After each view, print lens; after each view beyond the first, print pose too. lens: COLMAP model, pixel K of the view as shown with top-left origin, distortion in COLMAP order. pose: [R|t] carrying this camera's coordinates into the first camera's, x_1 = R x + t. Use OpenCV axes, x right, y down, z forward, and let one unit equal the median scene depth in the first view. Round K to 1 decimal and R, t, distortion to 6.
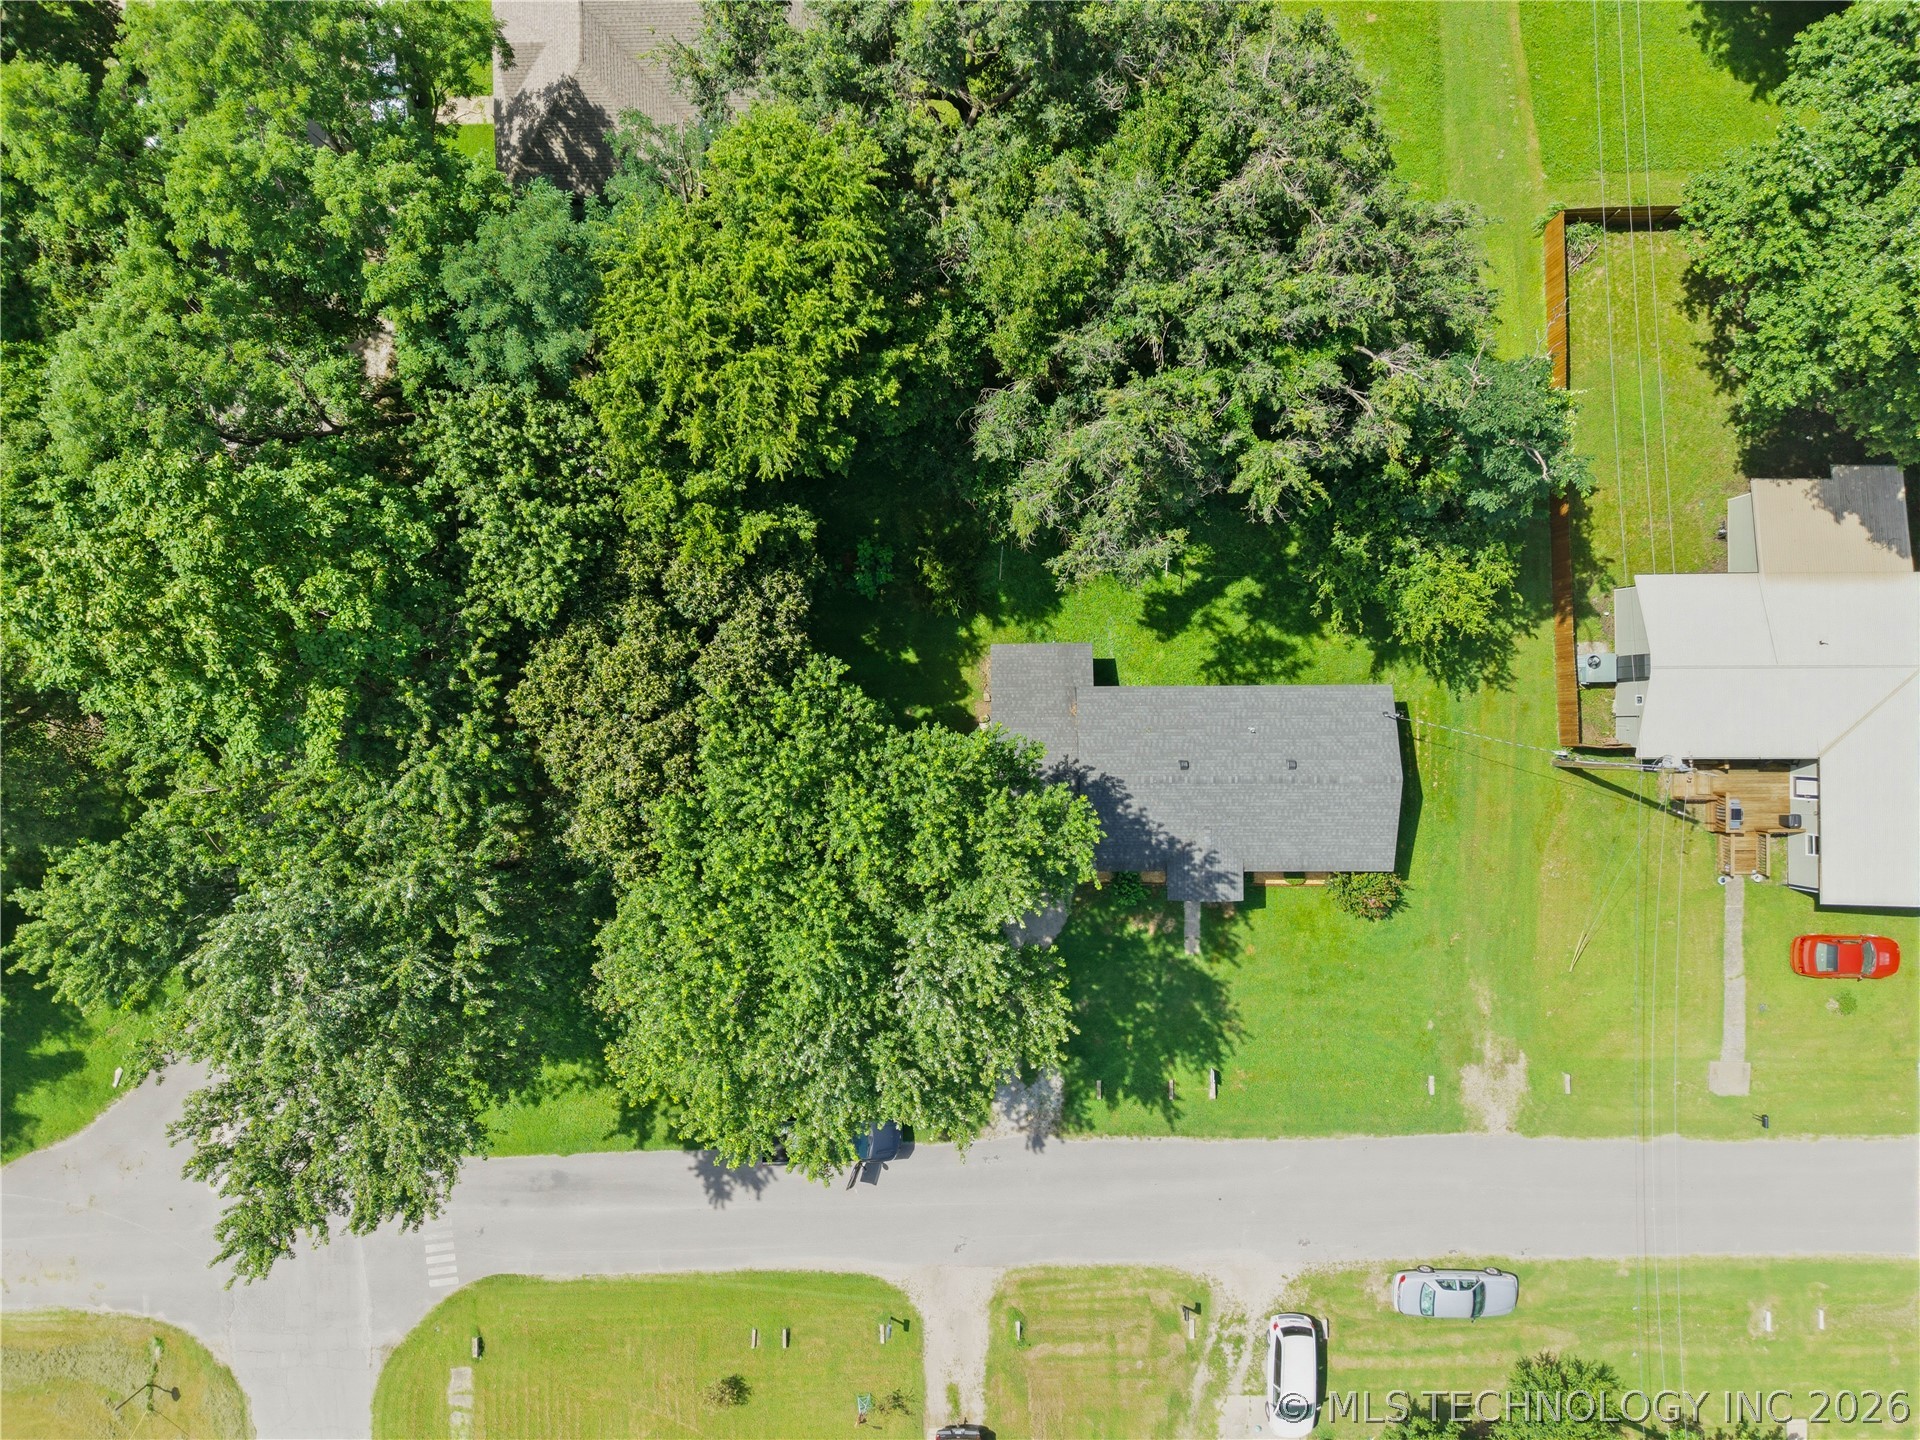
lens RADIAL K [[1284.9, 0, 960.6], [0, 1284.9, 725.6], [0, 0, 1]] dist [0.046081, -0.045939]
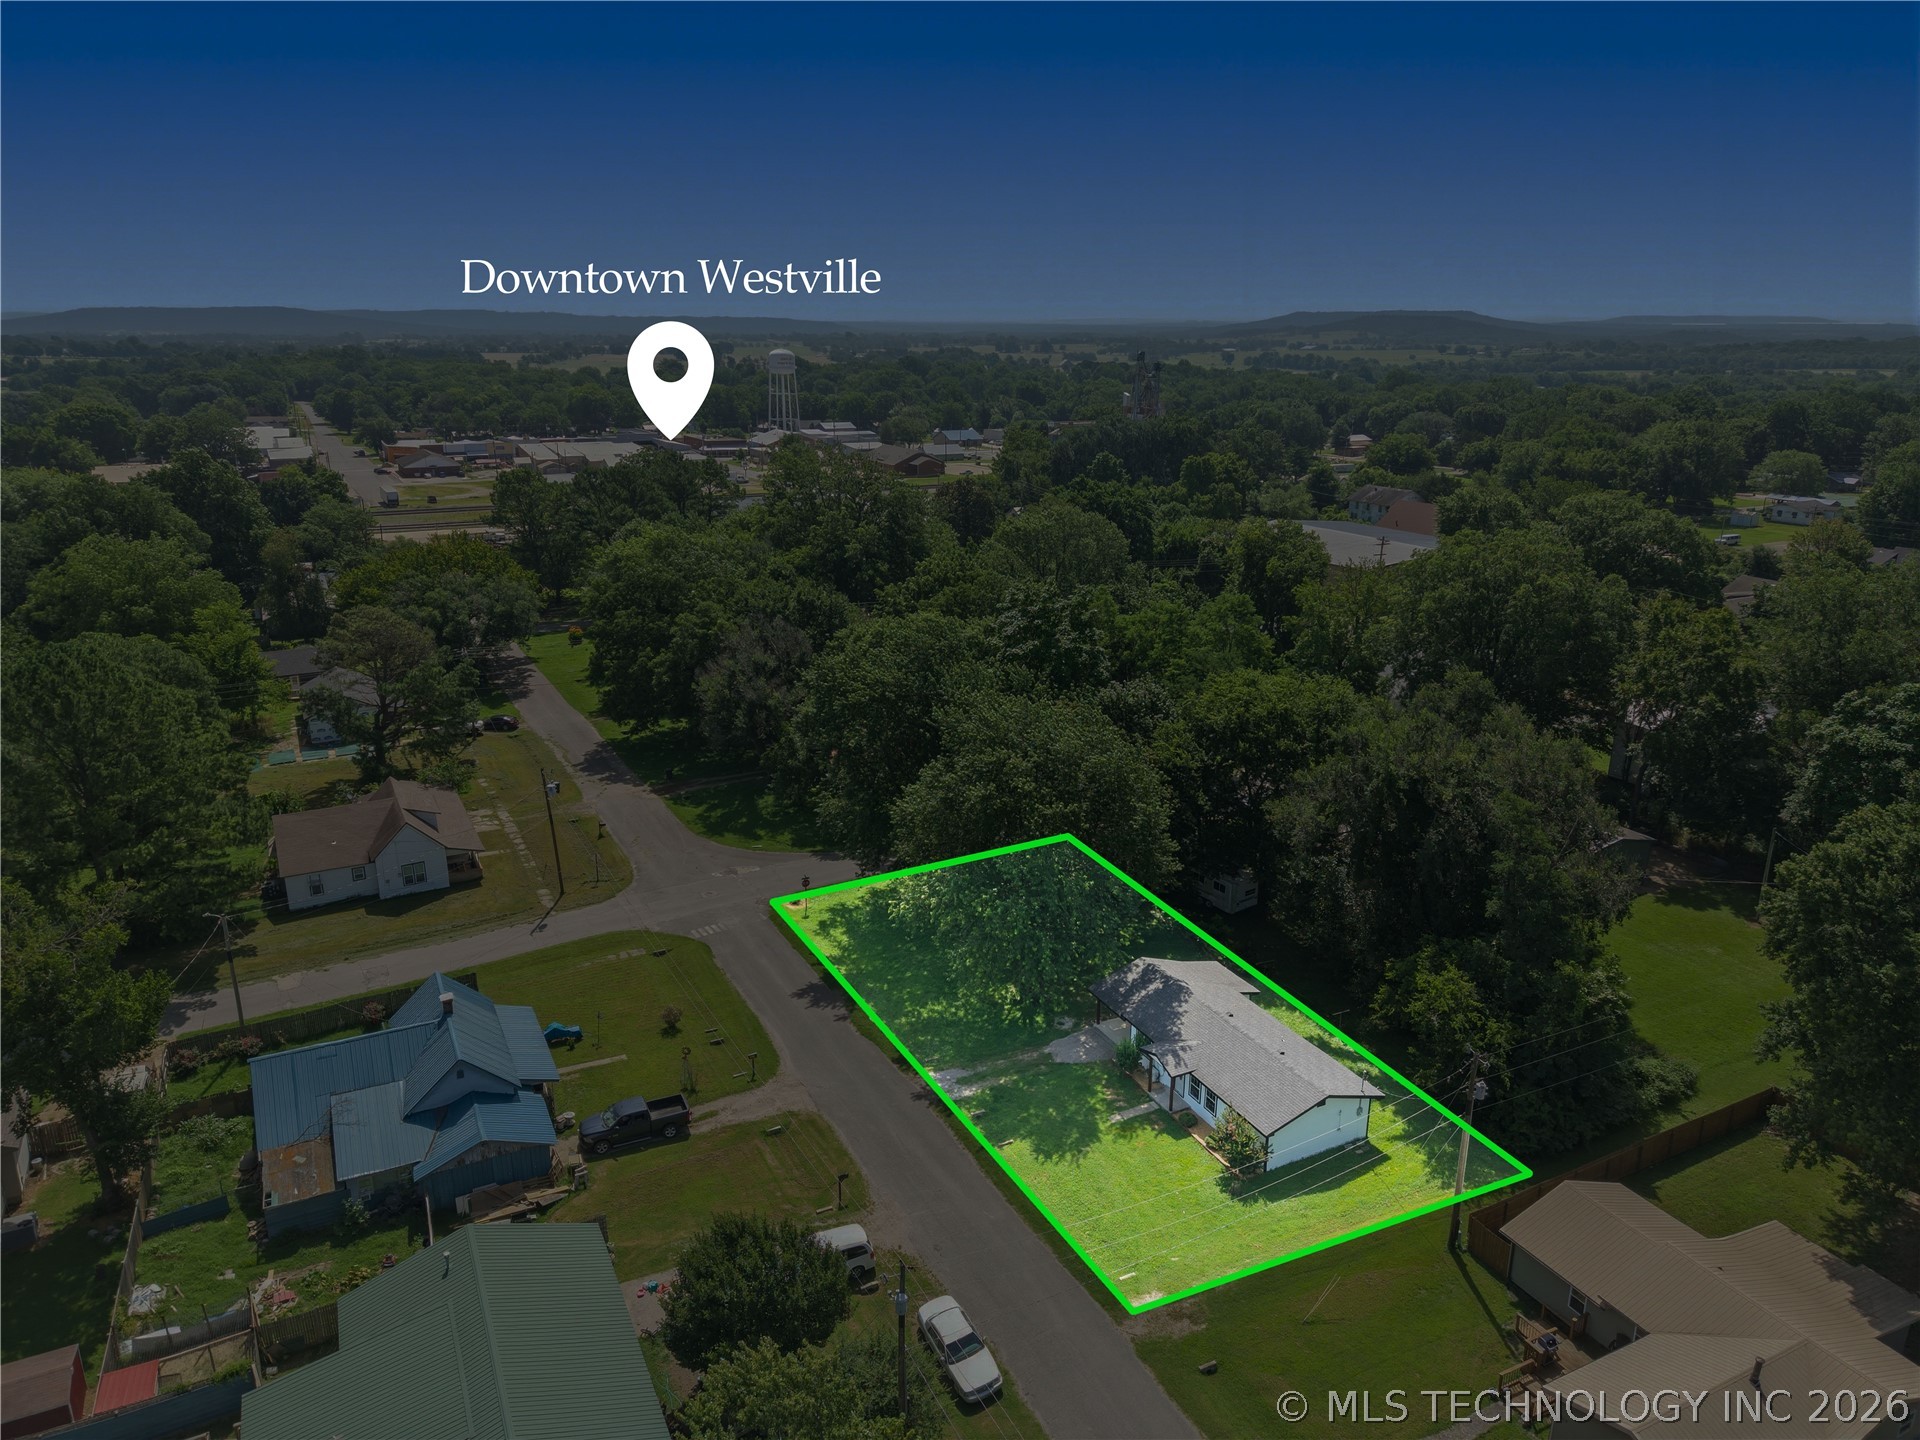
lens RADIAL K [[1284.9, 0, 960.6], [0, 1284.9, 725.6], [0, 0, 1]] dist [0.046081, -0.045939]
pose [[0.433893, 0.256774, -0.863599, 1.088676], [-0.900677, 0.147834, -0.408567, 0.753542], [0.022760, 0.955098, 0.295415, 0.272249]]
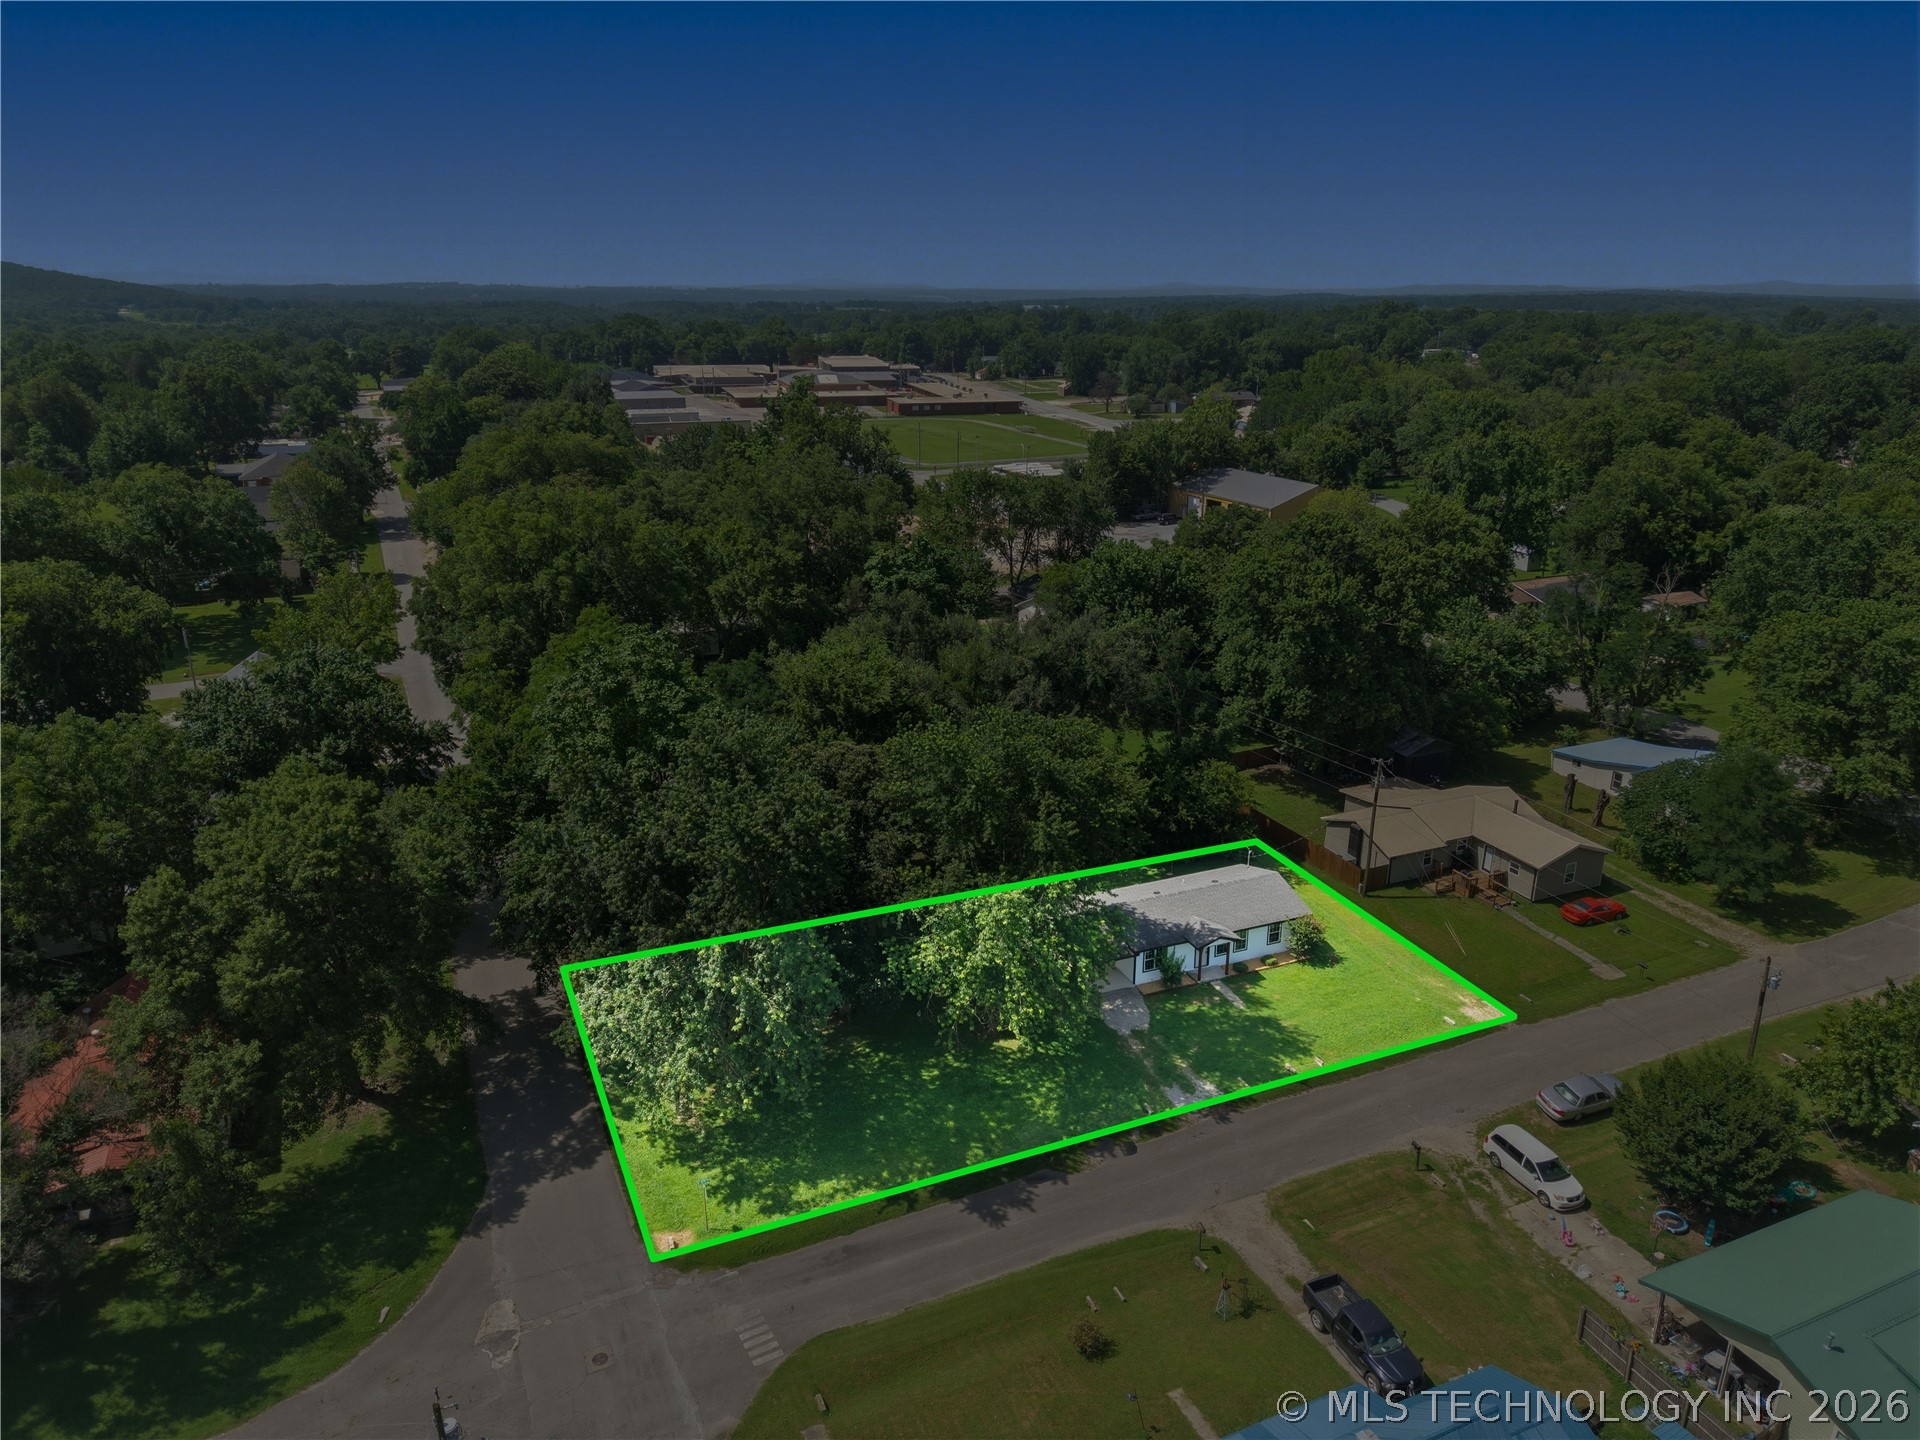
lens RADIAL K [[1284.9, 0, 960.6], [0, 1284.9, 725.6], [0, 0, 1]] dist [0.046081, -0.045939]
pose [[0.919430, -0.139109, 0.367828, -0.547558], [0.393140, 0.302521, -0.868287, 1.147916], [0.009511, 0.942937, 0.332836, 0.266083]]
